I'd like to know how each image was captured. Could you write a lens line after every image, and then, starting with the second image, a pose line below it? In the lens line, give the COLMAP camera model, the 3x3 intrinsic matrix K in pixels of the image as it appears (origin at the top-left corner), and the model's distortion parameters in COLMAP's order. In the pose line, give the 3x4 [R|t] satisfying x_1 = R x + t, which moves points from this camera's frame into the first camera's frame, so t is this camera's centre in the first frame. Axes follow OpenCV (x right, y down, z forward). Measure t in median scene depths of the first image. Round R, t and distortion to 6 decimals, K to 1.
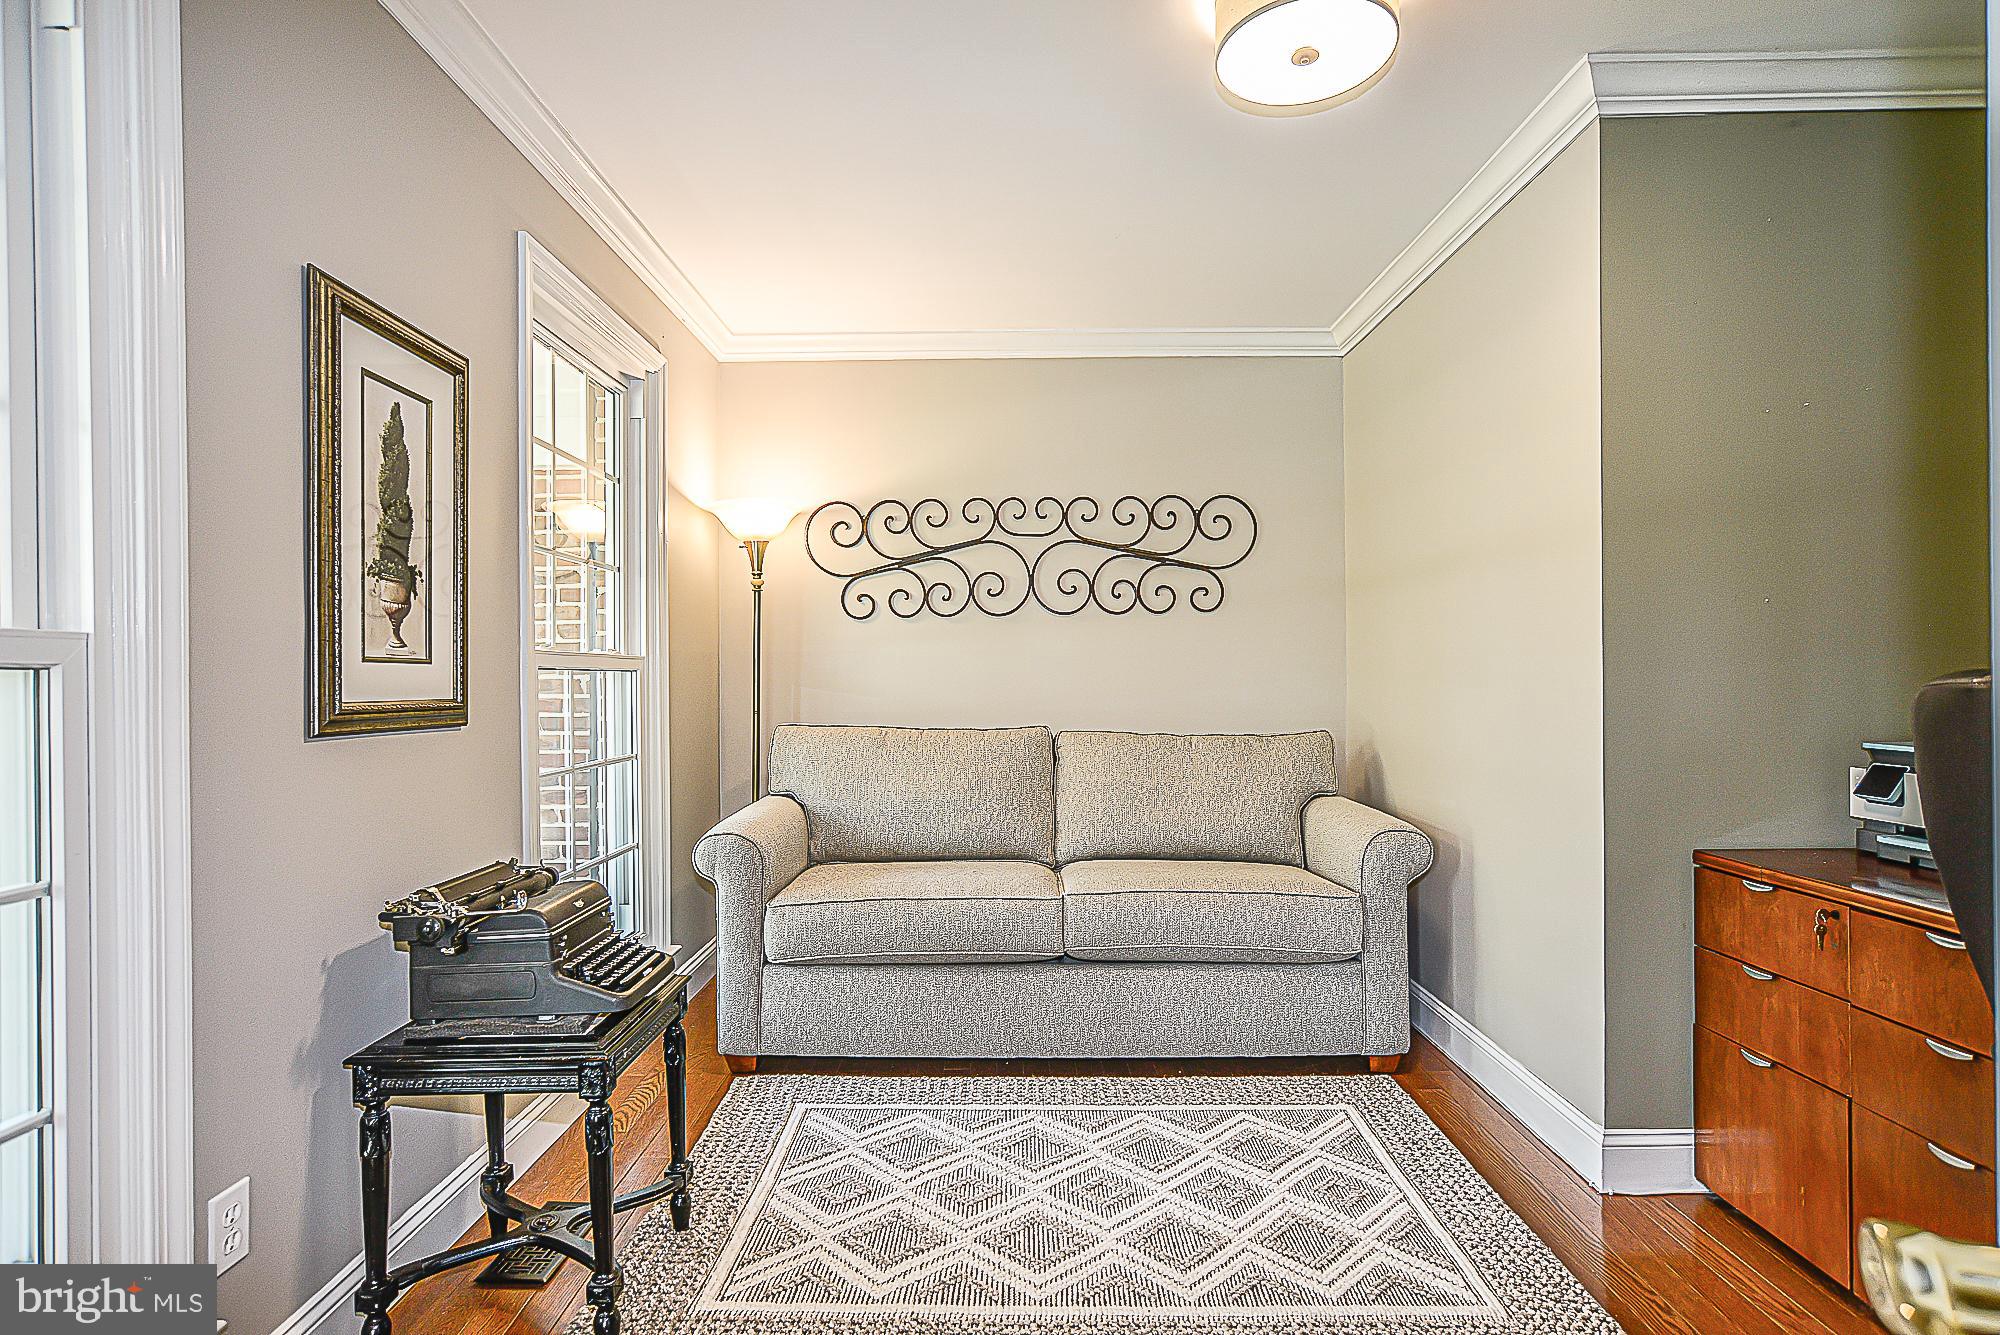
lens RADIAL K [[994.0, 0, 1002.6], [0, 994.0, 680.3], [0, 0, 1]] dist [-0.016659, 0.015286]
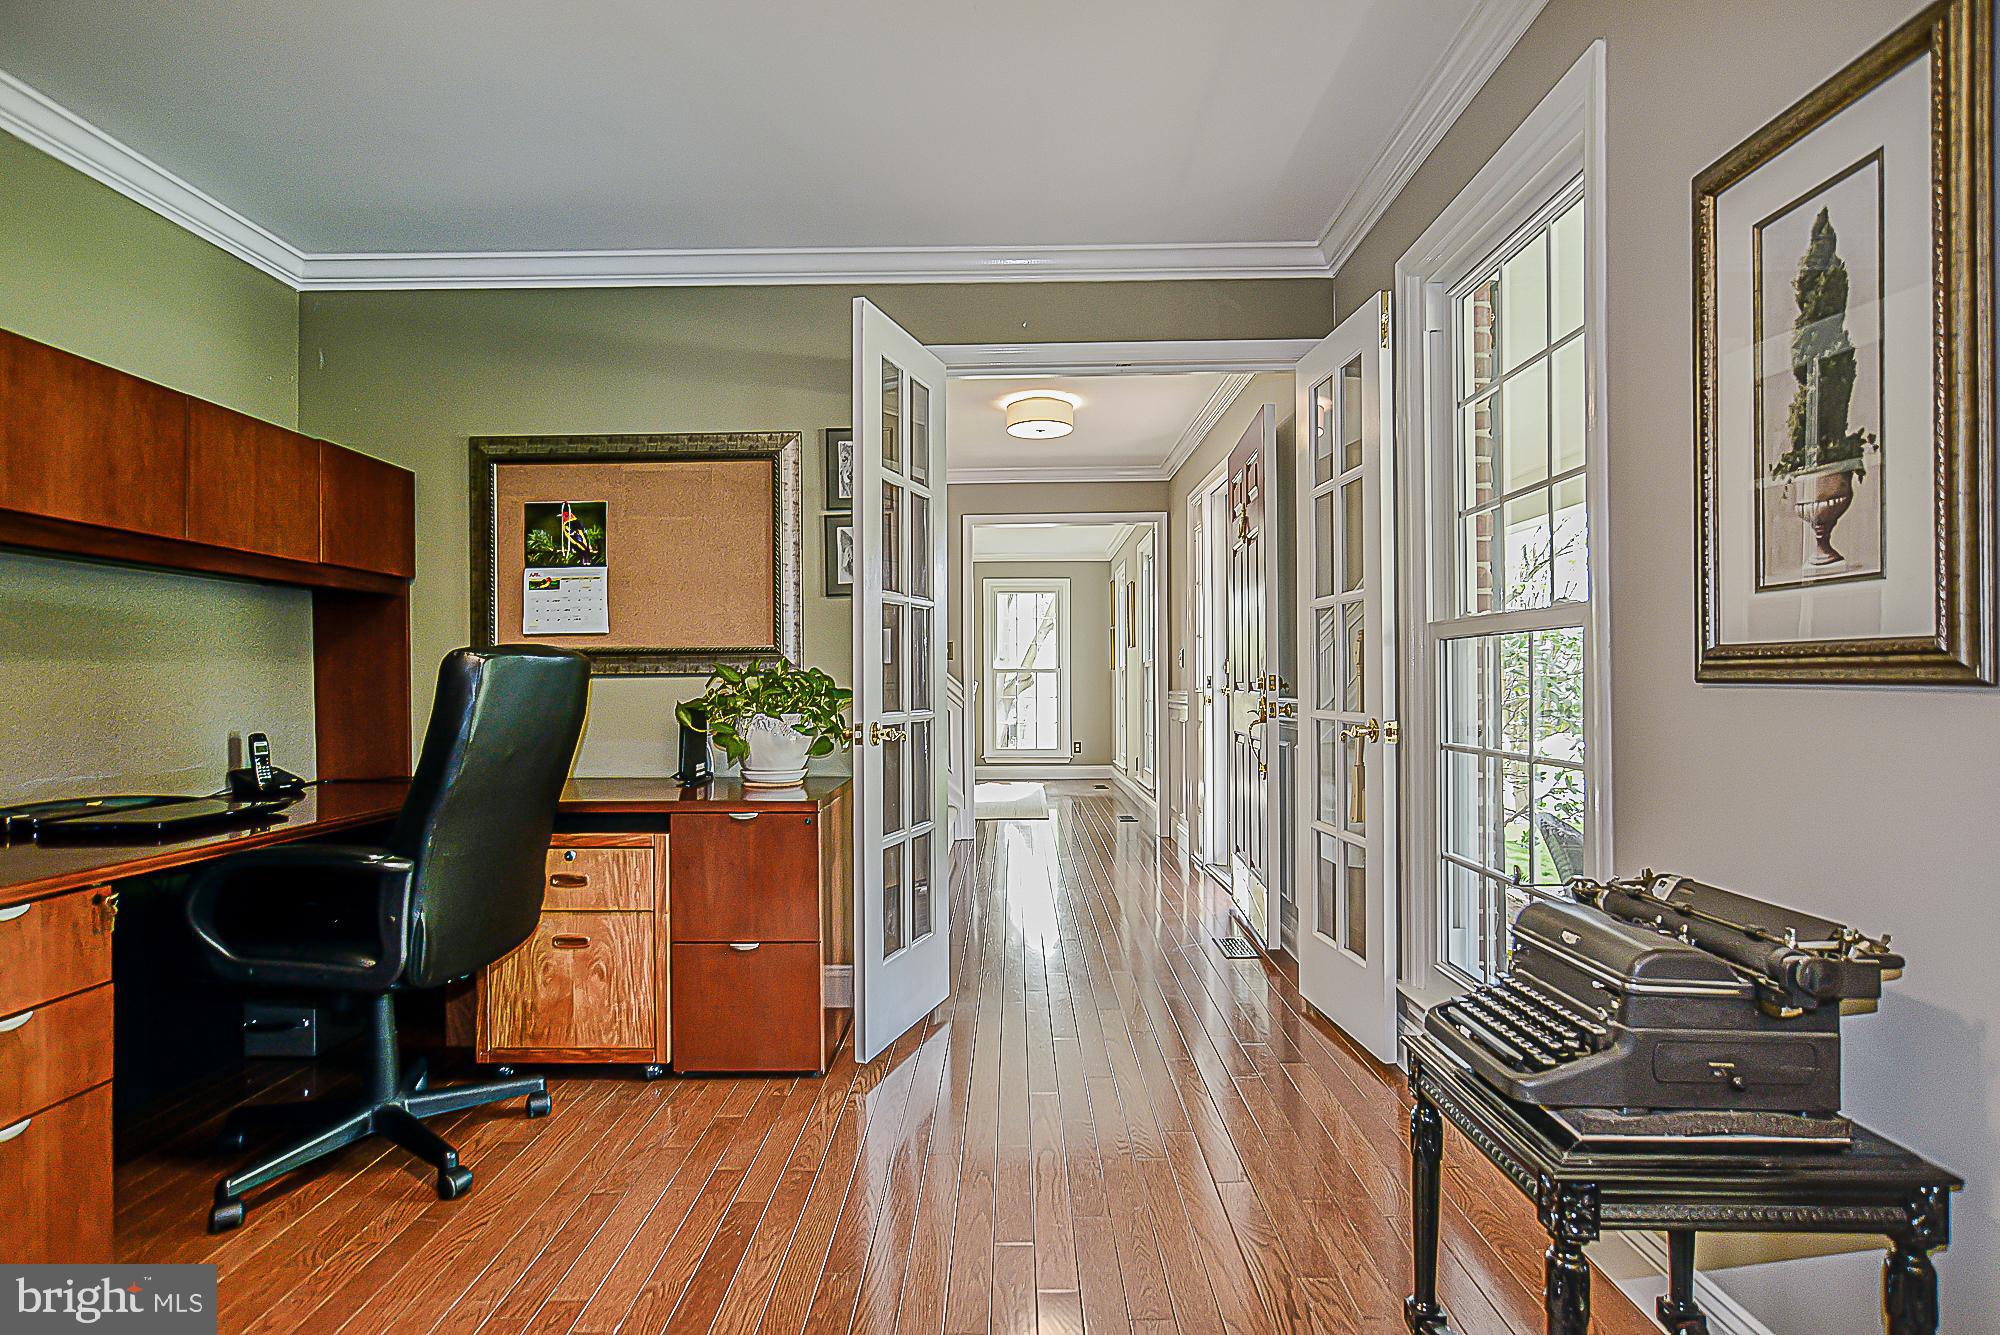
lens RADIAL K [[994.0, 0, 1002.6], [0, 994.0, 680.3], [0, 0, 1]] dist [-0.016659, 0.015286]
pose [[-0.999970, 0.005629, 0.005389, -0.038681], [0.005687, 0.999925, 0.010846, 0.037855], [-0.005328, 0.010876, -0.999927, 1.699216]]
